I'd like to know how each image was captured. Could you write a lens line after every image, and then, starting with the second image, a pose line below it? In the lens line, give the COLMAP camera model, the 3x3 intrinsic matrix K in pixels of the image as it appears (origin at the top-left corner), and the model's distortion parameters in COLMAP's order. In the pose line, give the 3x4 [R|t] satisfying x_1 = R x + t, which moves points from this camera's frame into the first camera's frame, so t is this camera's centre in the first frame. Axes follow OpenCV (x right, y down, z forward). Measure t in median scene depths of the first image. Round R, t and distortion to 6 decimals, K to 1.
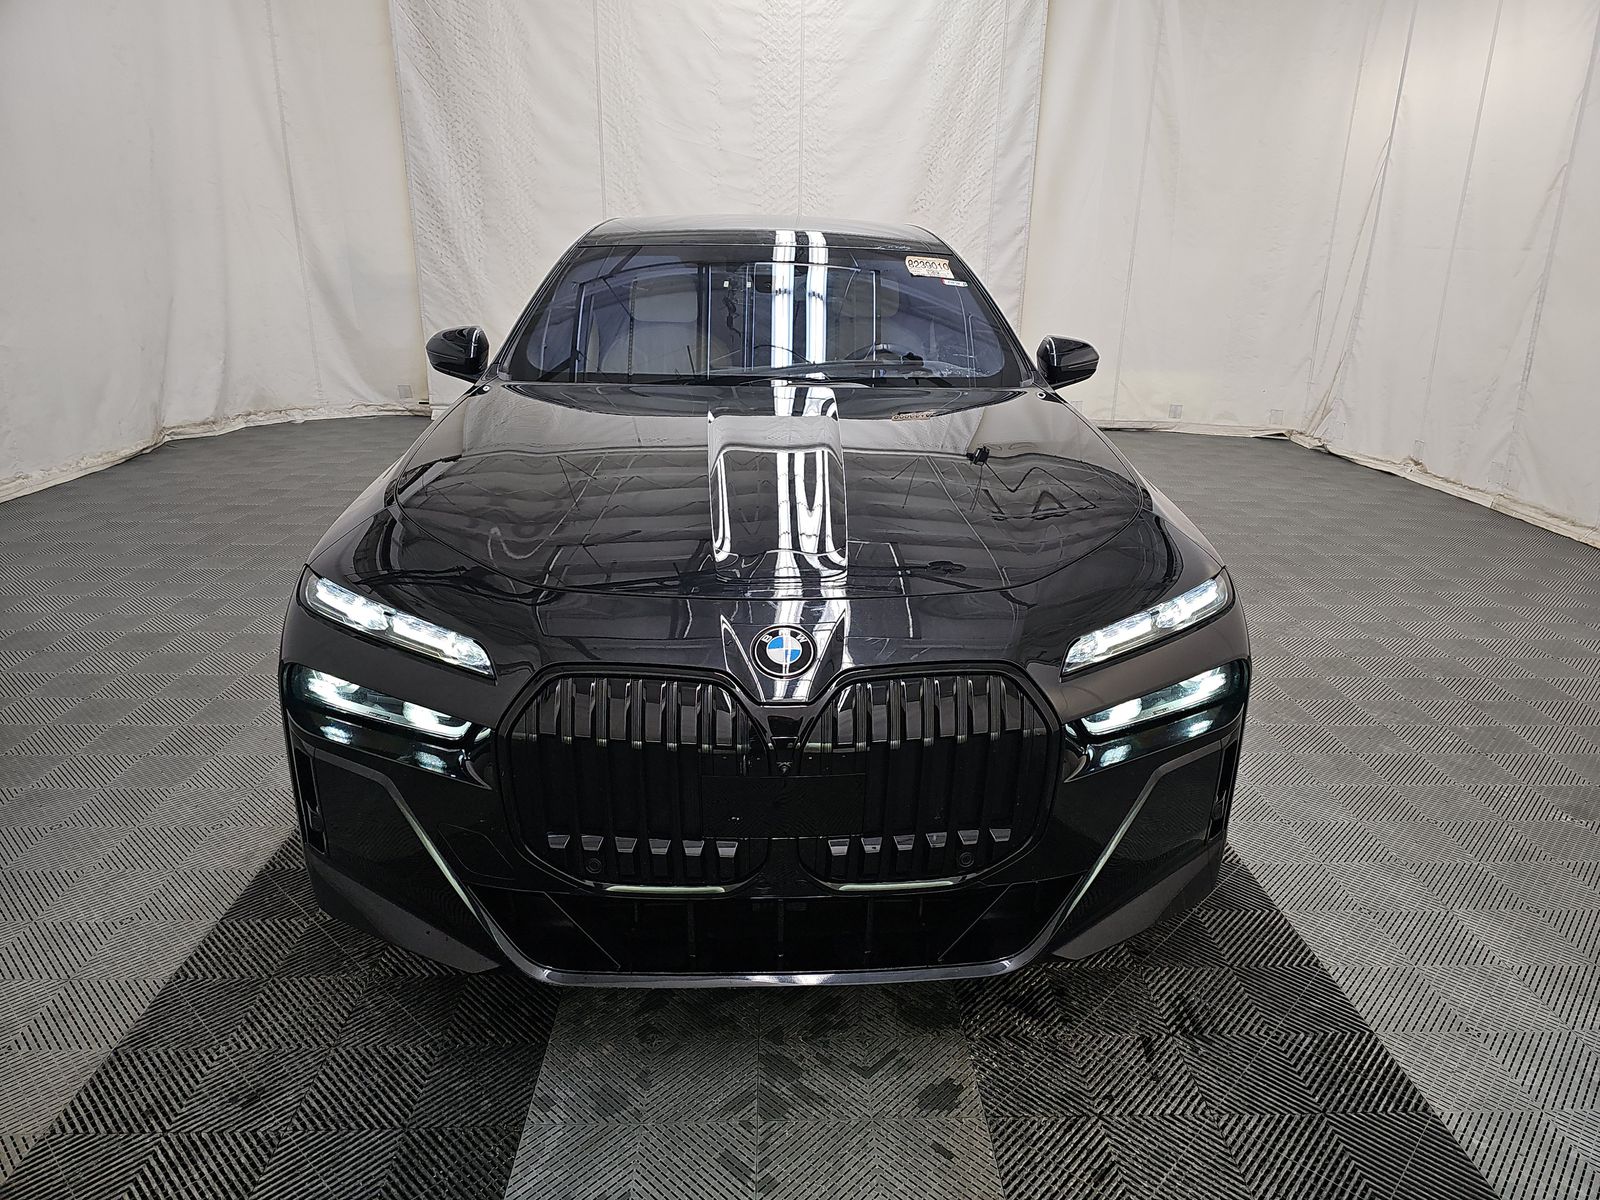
lens RADIAL K [[1047.2, 0, 801.1], [0, 1047.2, 608.6], [0, 0, 1]] dist [0.035036, -0.030511]
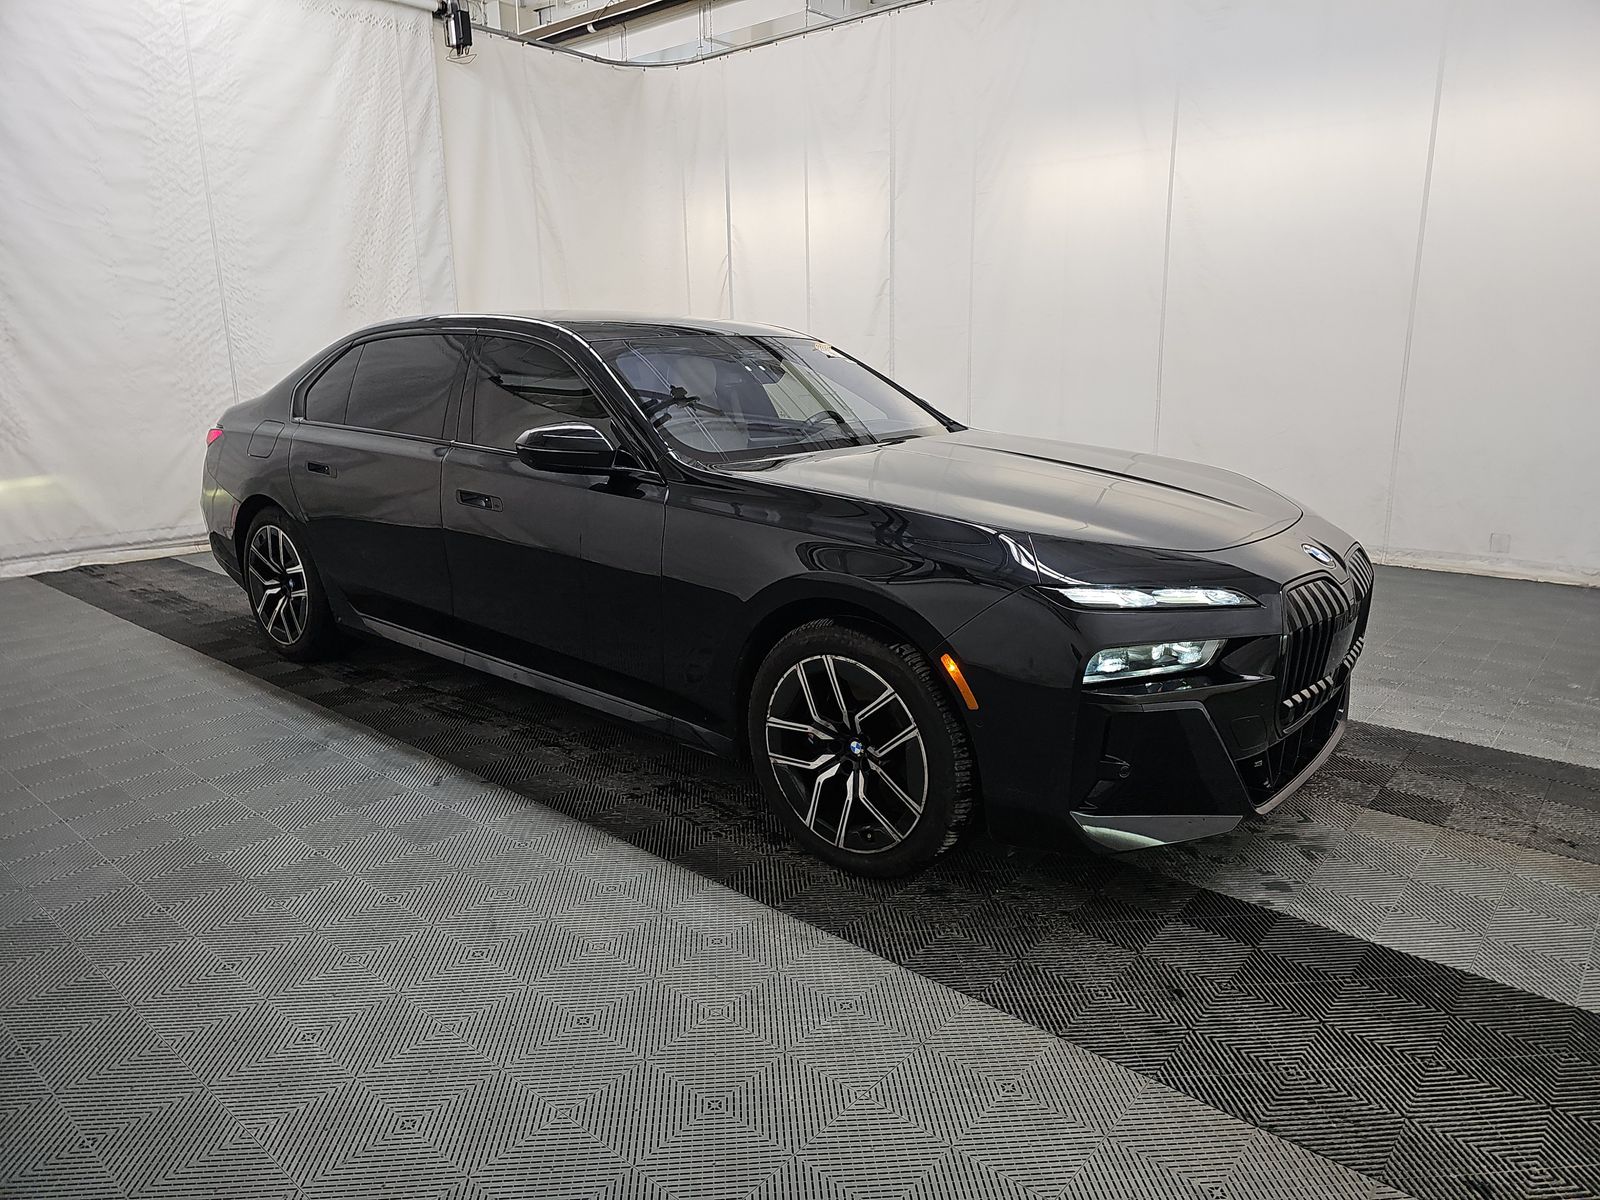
lens RADIAL K [[1047.2, 0, 805.2], [0, 1047.2, 604.3], [0, 0, 1]] dist [0.035036, -0.030511]
pose [[0.689105, -0.196857, 0.697410, -0.347361], [0.255152, 0.966678, 0.020749, -0.026585], [-0.678256, 0.163648, 0.716372, 0.065954]]
